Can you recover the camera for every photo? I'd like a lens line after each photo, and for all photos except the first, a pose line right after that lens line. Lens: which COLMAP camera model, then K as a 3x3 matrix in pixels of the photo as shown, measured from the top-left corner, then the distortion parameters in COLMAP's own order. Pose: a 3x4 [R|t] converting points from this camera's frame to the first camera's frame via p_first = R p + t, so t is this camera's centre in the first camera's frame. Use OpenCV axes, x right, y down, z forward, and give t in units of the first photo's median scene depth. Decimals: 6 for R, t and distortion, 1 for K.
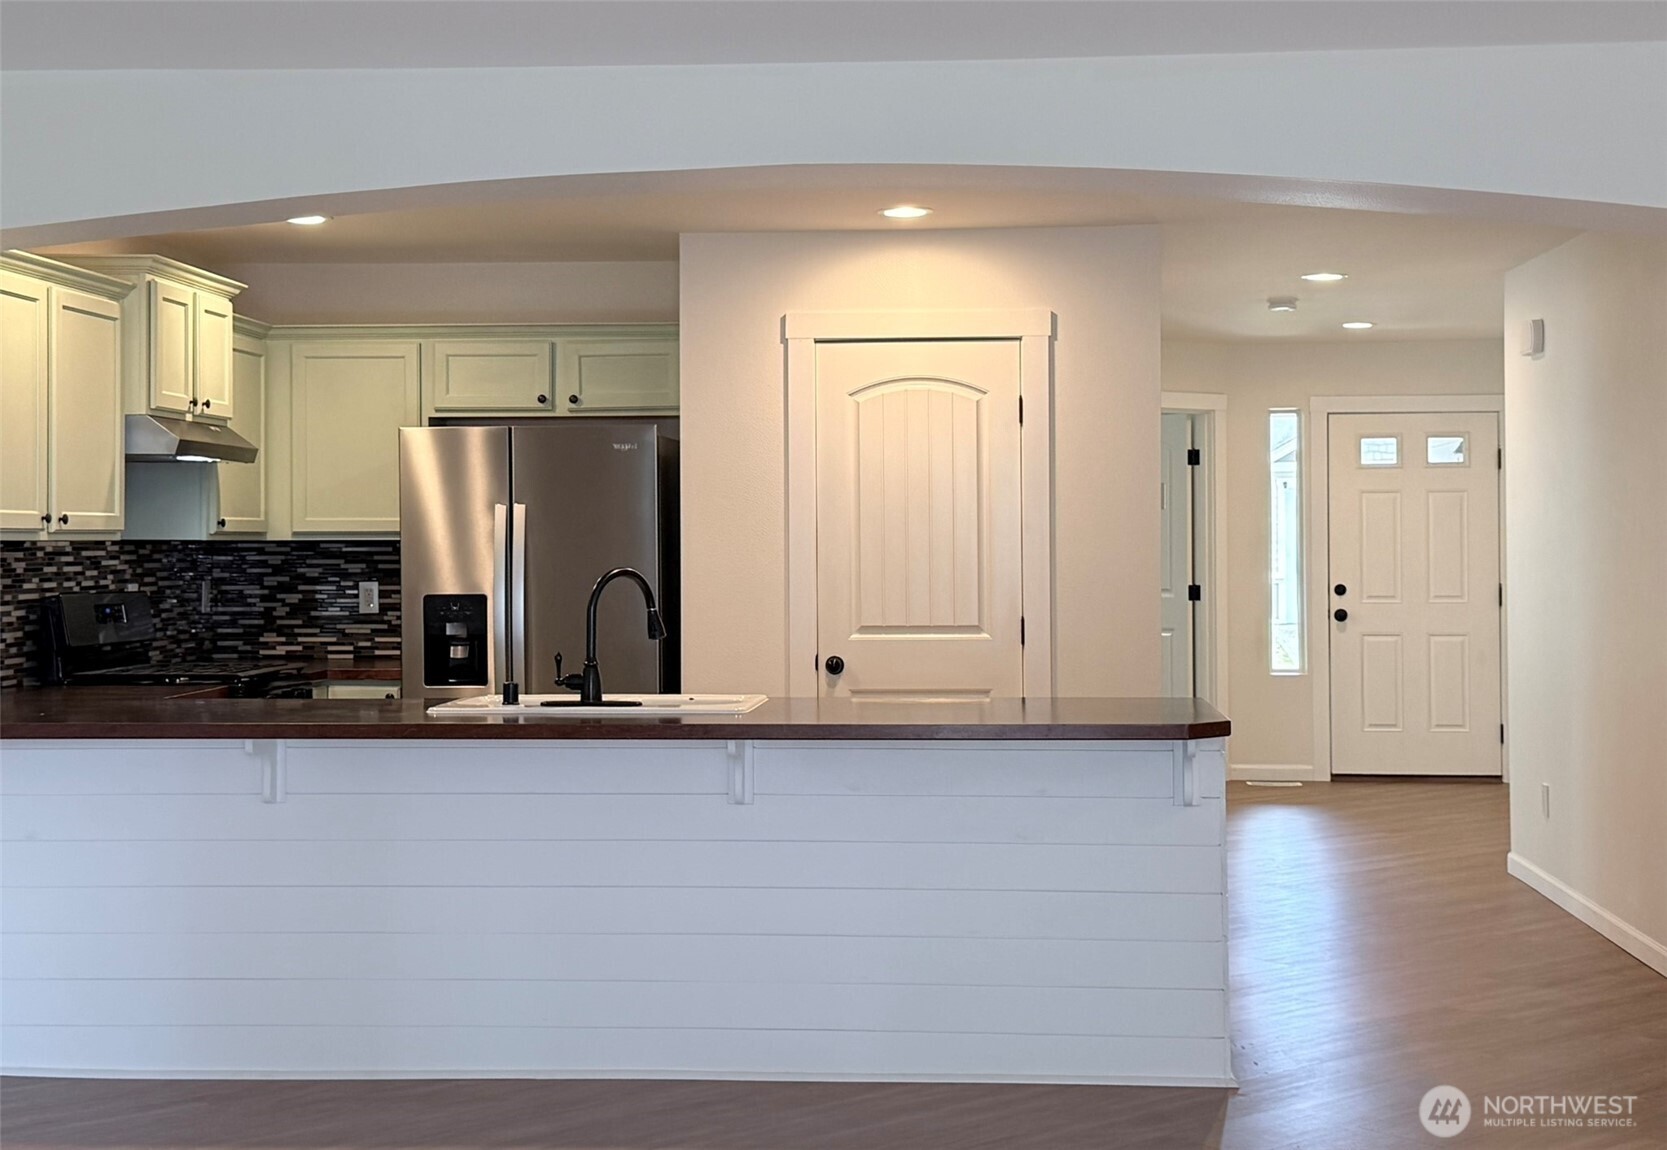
lens RADIAL K [[2217.5, 0, 827.8], [0, 2217.5, 498.5], [0, 0, 1]] dist [0.083879, 0.000000]
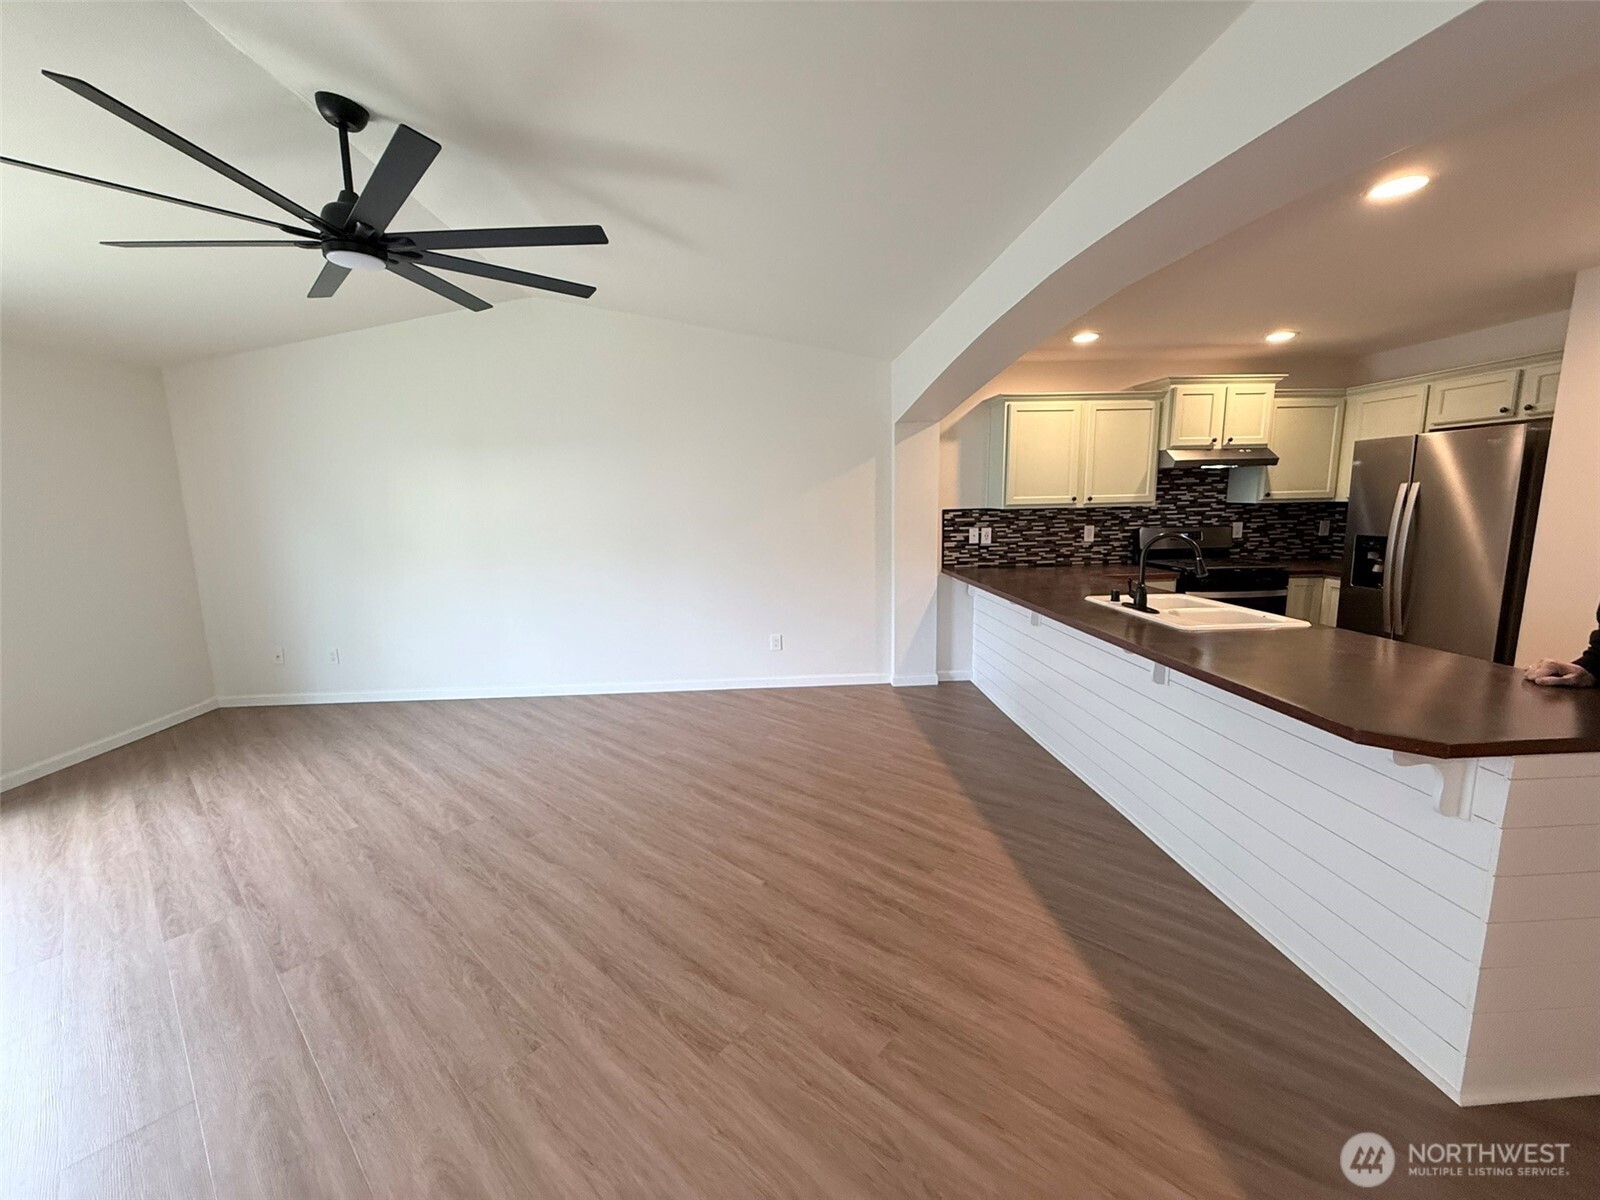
lens RADIAL K [[636.1, 0, 802.5], [0, 636.1, 599.9], [0, 0, 1]] dist [-0.001765, -0.000017]
pose [[0.155916, 0.155498, -0.975454, 0.259488], [0.039506, 0.985759, 0.163456, -0.006681], [0.986980, -0.064021, 0.147552, 0.475583]]
